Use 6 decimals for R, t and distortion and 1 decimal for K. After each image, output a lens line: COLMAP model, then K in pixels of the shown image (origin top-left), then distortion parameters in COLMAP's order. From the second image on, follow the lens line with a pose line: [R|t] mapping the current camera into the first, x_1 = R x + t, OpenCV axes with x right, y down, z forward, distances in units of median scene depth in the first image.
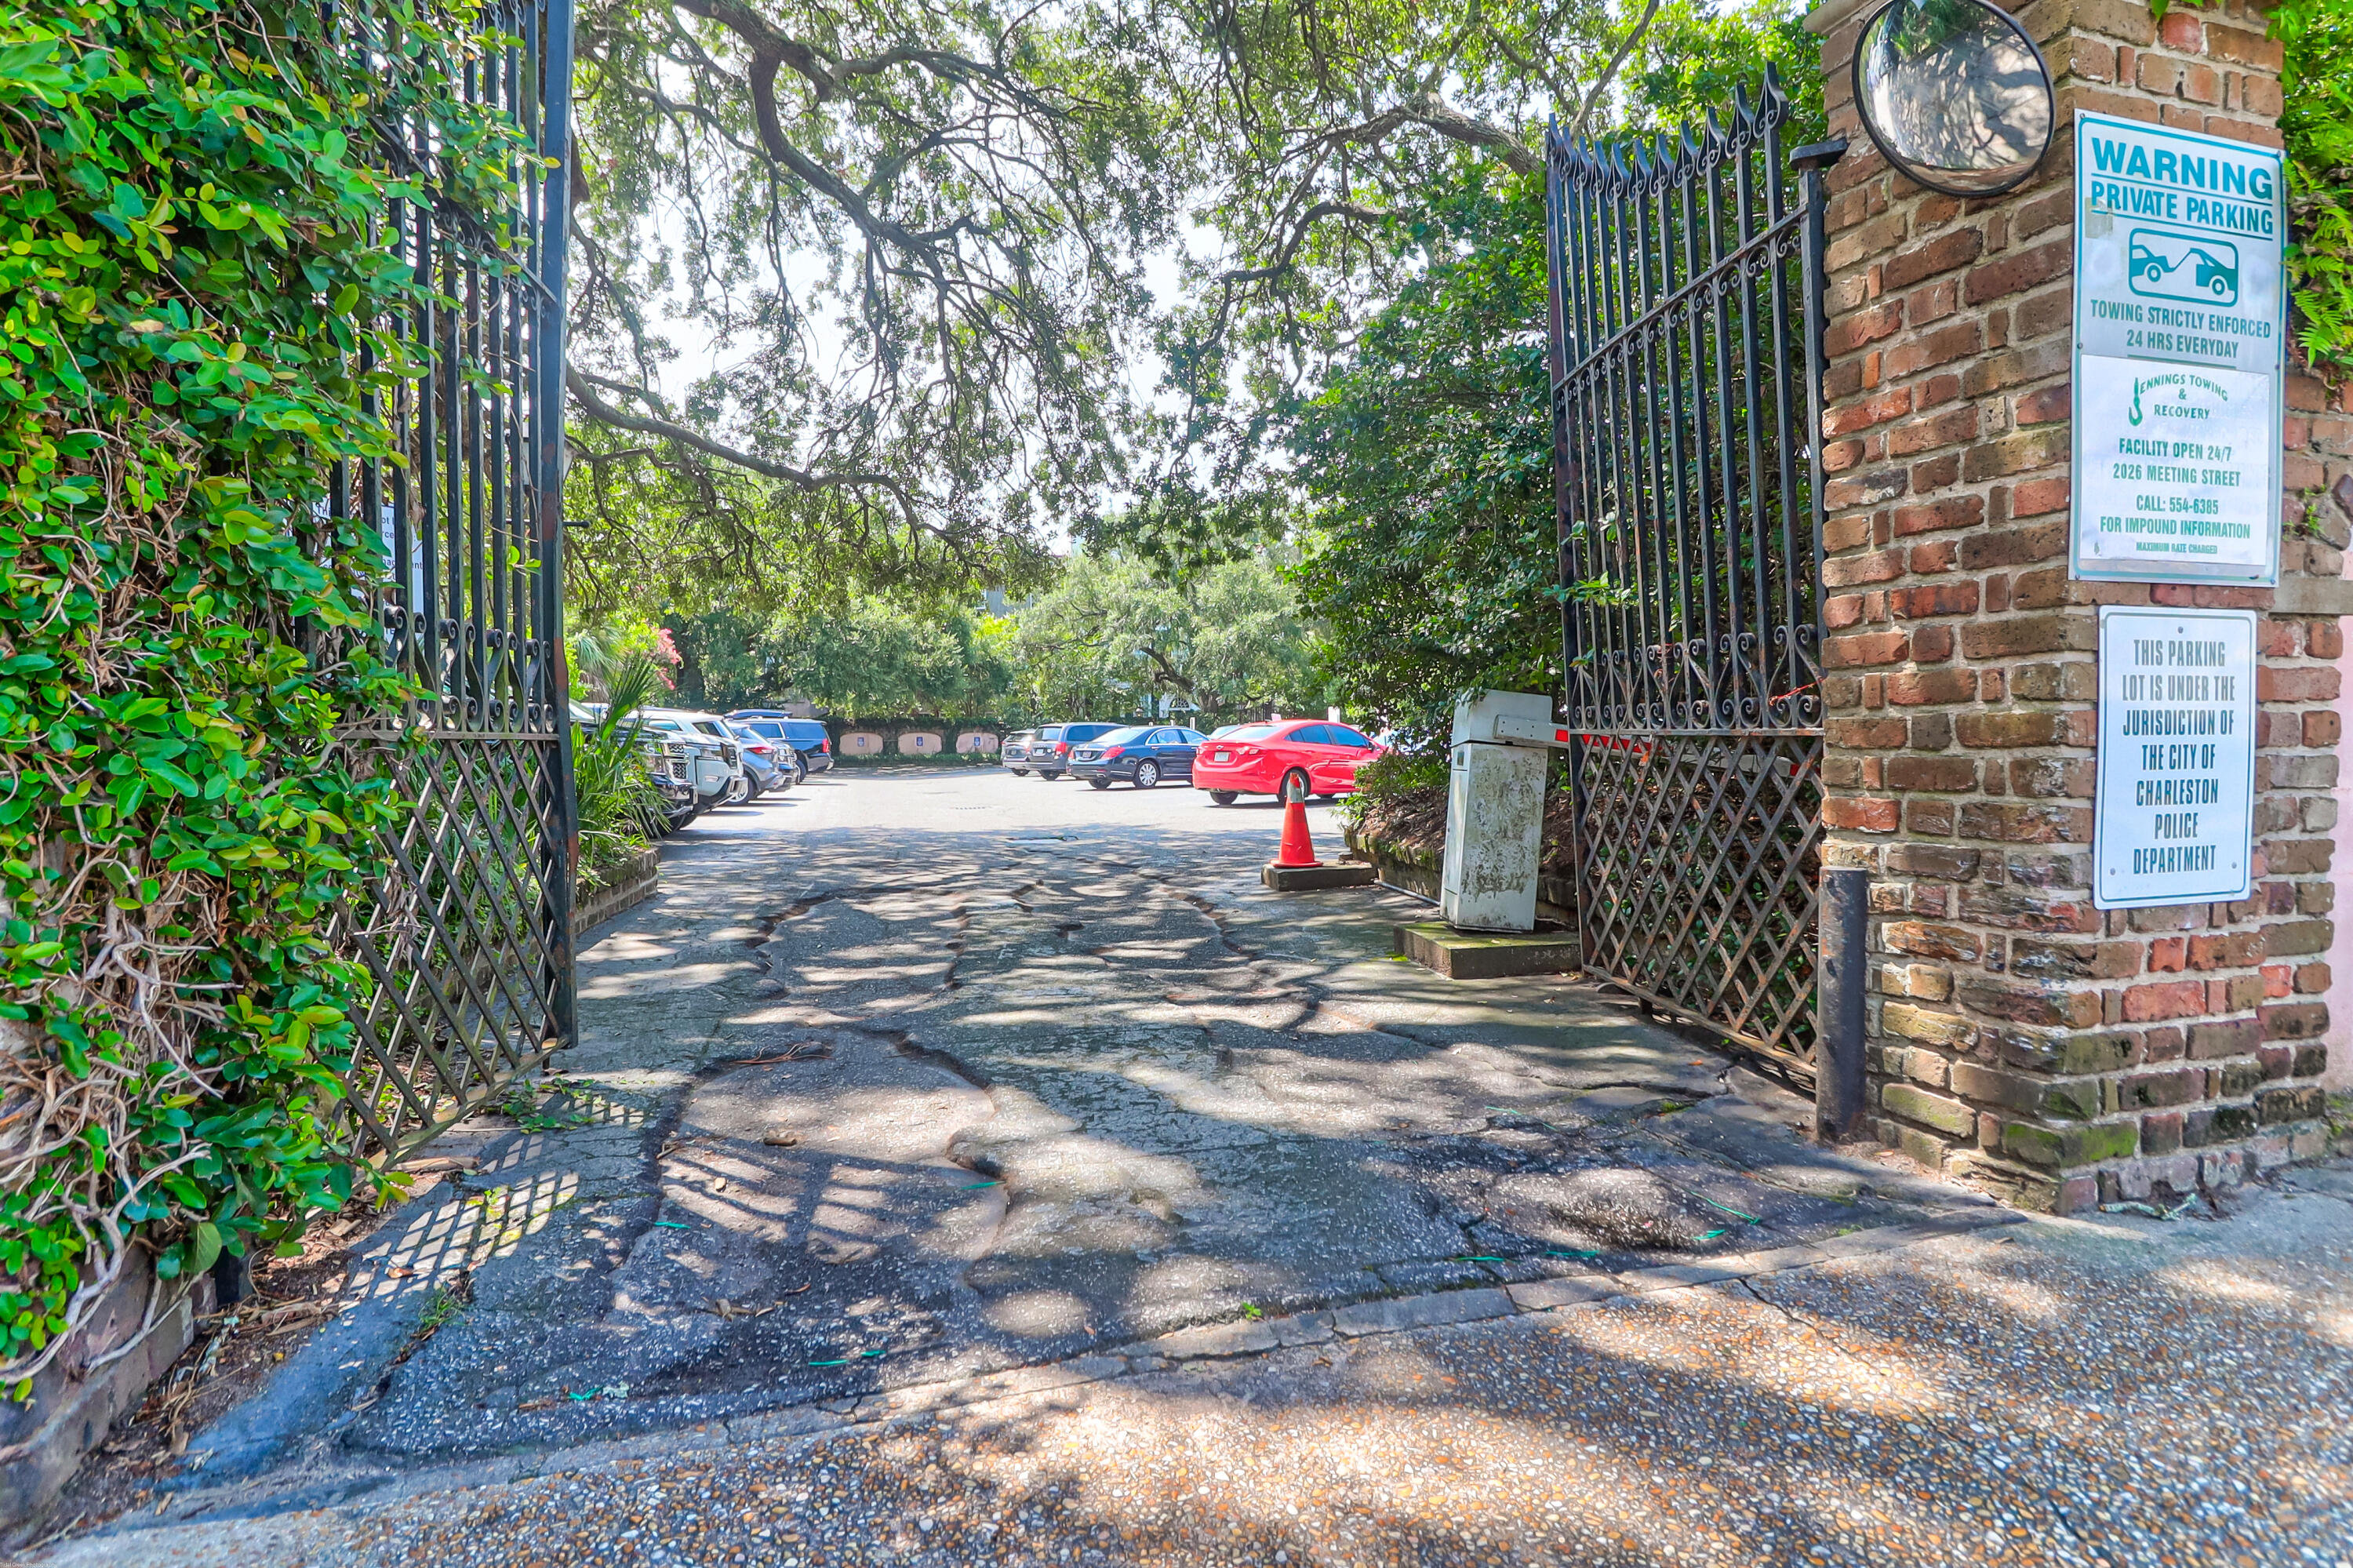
lens RADIAL K [[1297.2, 0, 1188.4], [0, 1297.2, 789.0], [0, 0, 1]] dist [0.017137, -0.010759]
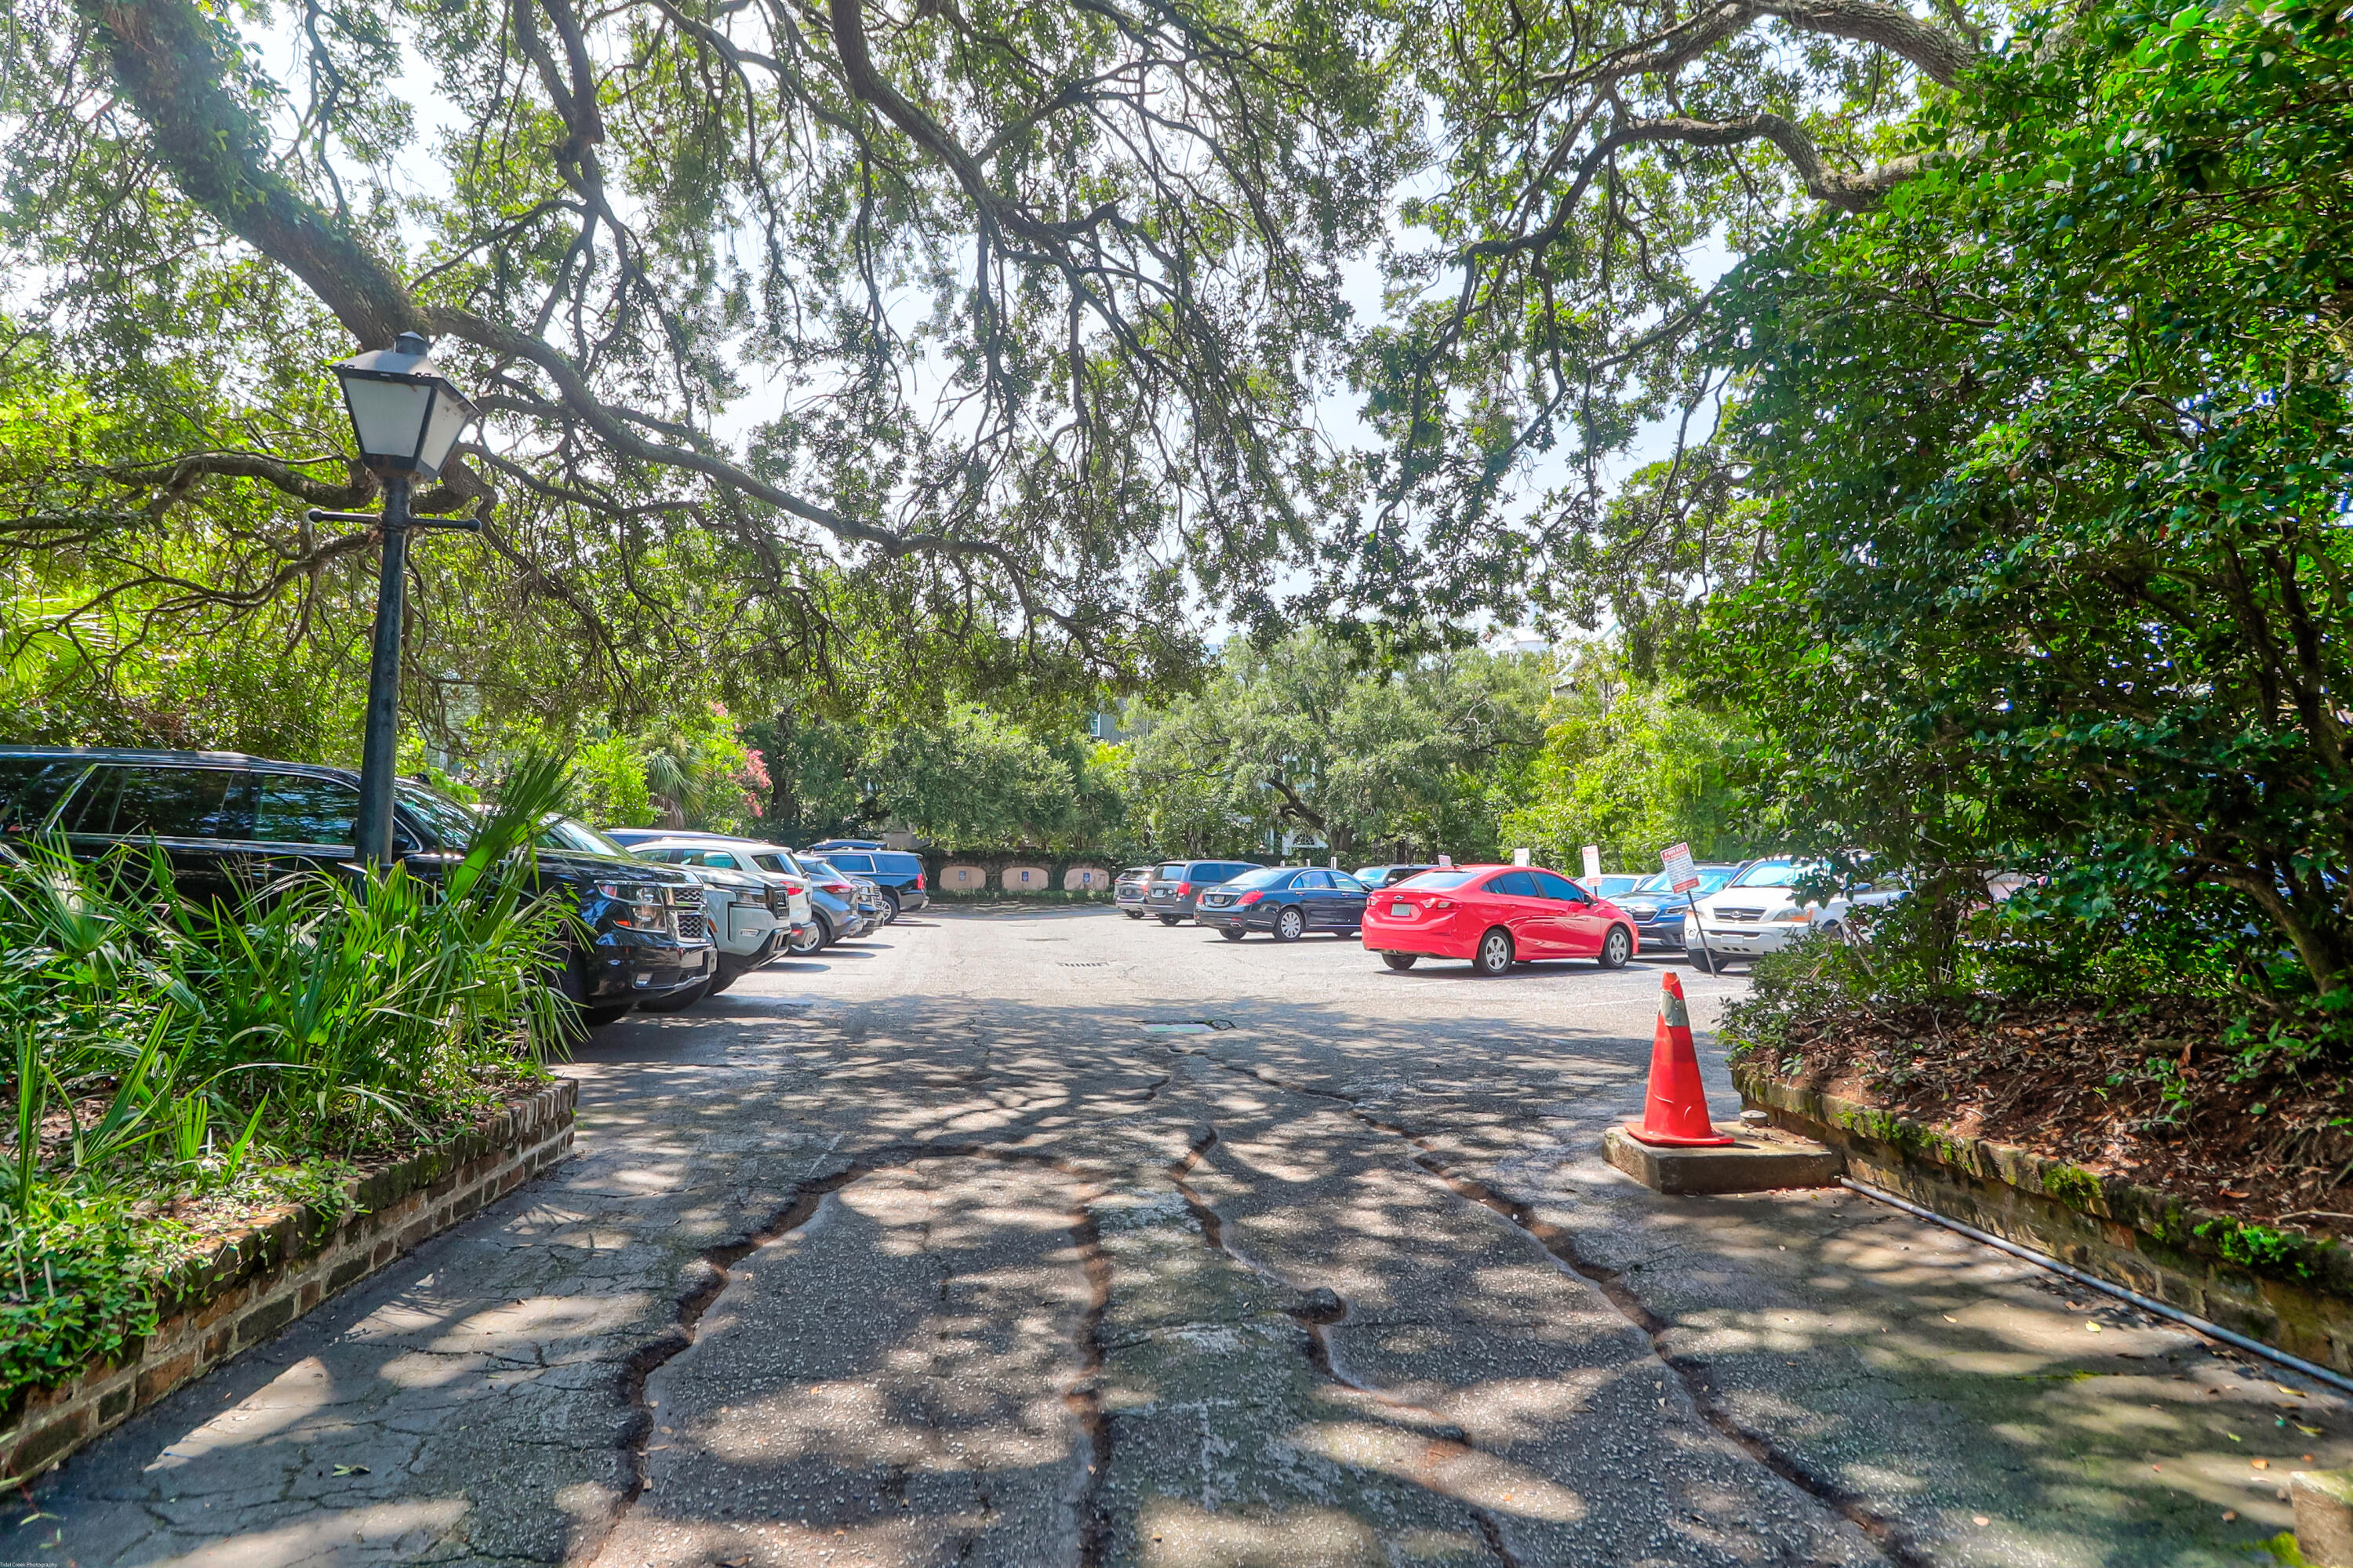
lens RADIAL K [[1297.2, 0, 1224.0], [0, 1297.2, 774.2], [0, 0, 1]] dist [0.017137, -0.010759]
pose [[0.998516, 0.012957, -0.052893, -0.053617], [-0.018984, 0.993173, -0.115096, -0.017184], [0.051041, 0.115929, 0.991945, 0.252593]]
